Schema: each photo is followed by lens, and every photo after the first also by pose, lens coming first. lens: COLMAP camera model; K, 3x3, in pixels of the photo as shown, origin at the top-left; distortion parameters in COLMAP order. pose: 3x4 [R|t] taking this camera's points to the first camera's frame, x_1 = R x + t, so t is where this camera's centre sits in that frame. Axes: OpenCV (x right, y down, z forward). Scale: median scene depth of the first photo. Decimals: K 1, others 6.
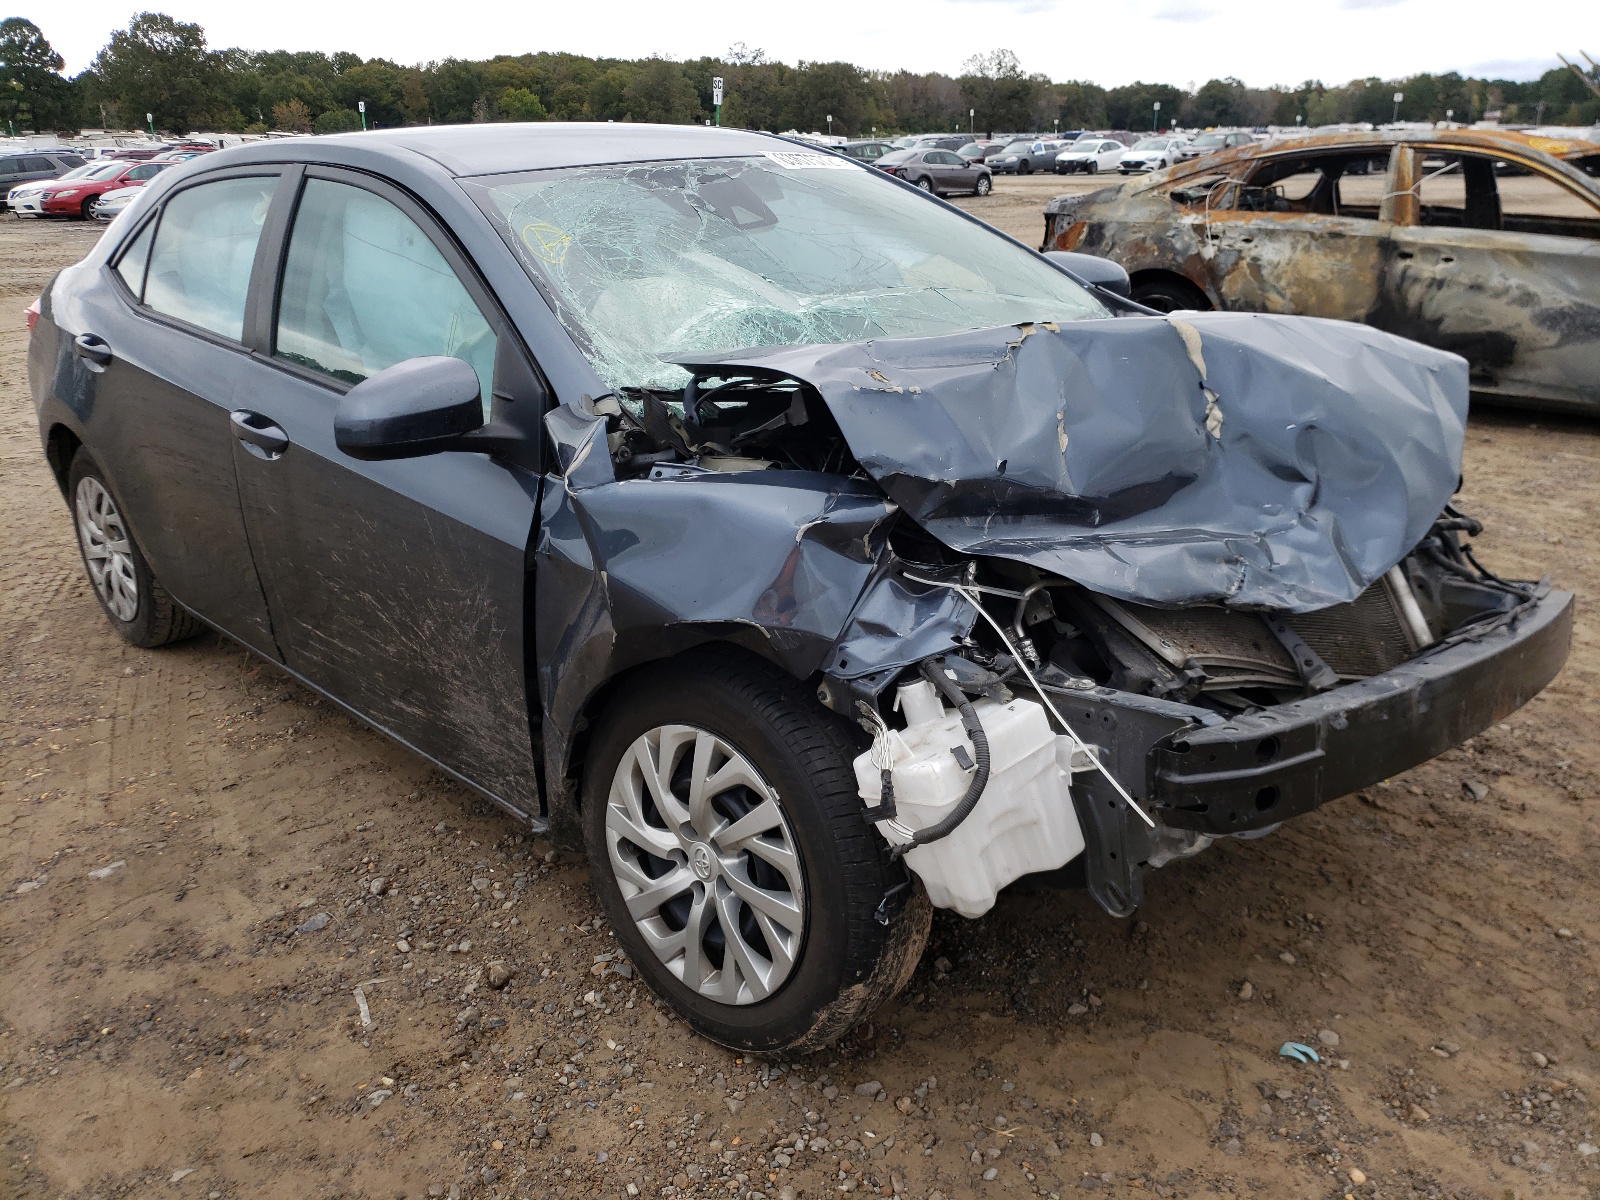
lens RADIAL K [[1232.6, 0, 832.1], [0, 1232.6, 697.3], [0, 0, 1]] dist [0.001414, 0.027027]
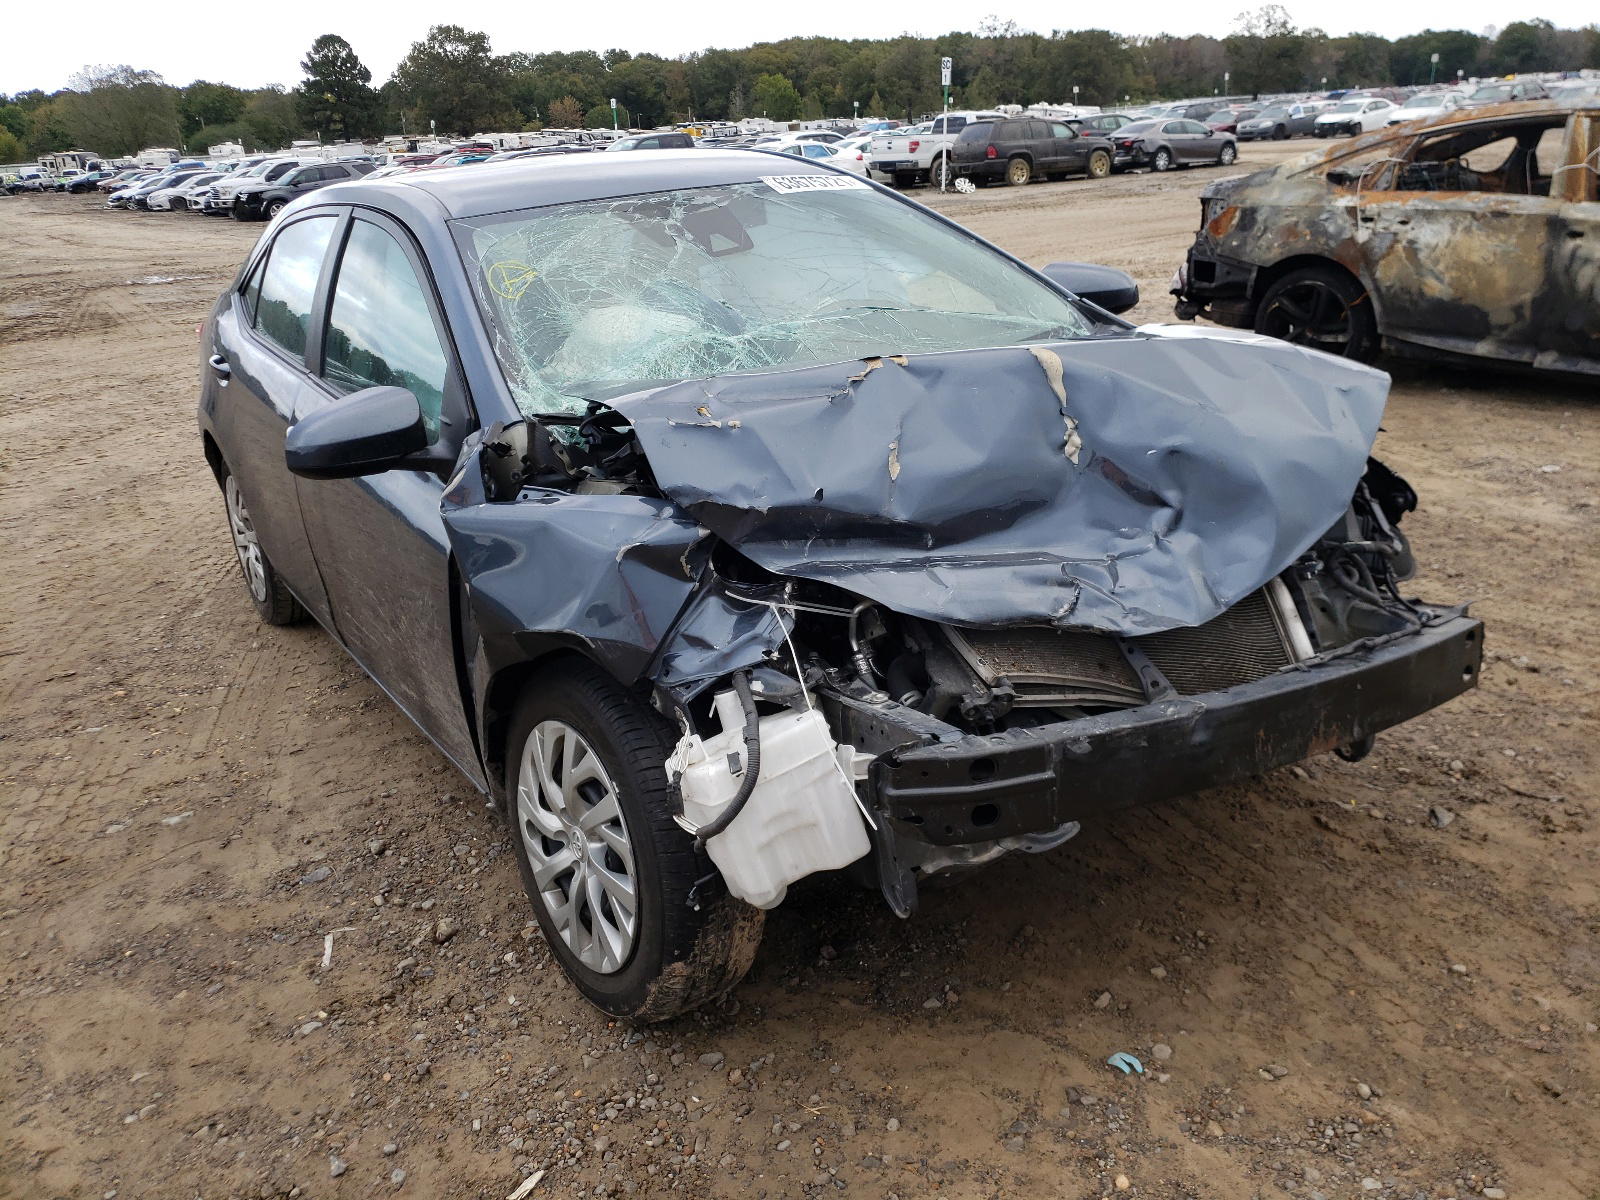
lens RADIAL K [[1232.6, 0, 832.1], [0, 1232.6, 697.3], [0, 0, 1]] dist [0.001414, 0.027027]
pose [[0.982761, 0.039519, -0.180605, 0.295432], [-0.036799, 0.999153, 0.018389, -0.025193], [0.181179, -0.011426, 0.983384, -0.049225]]
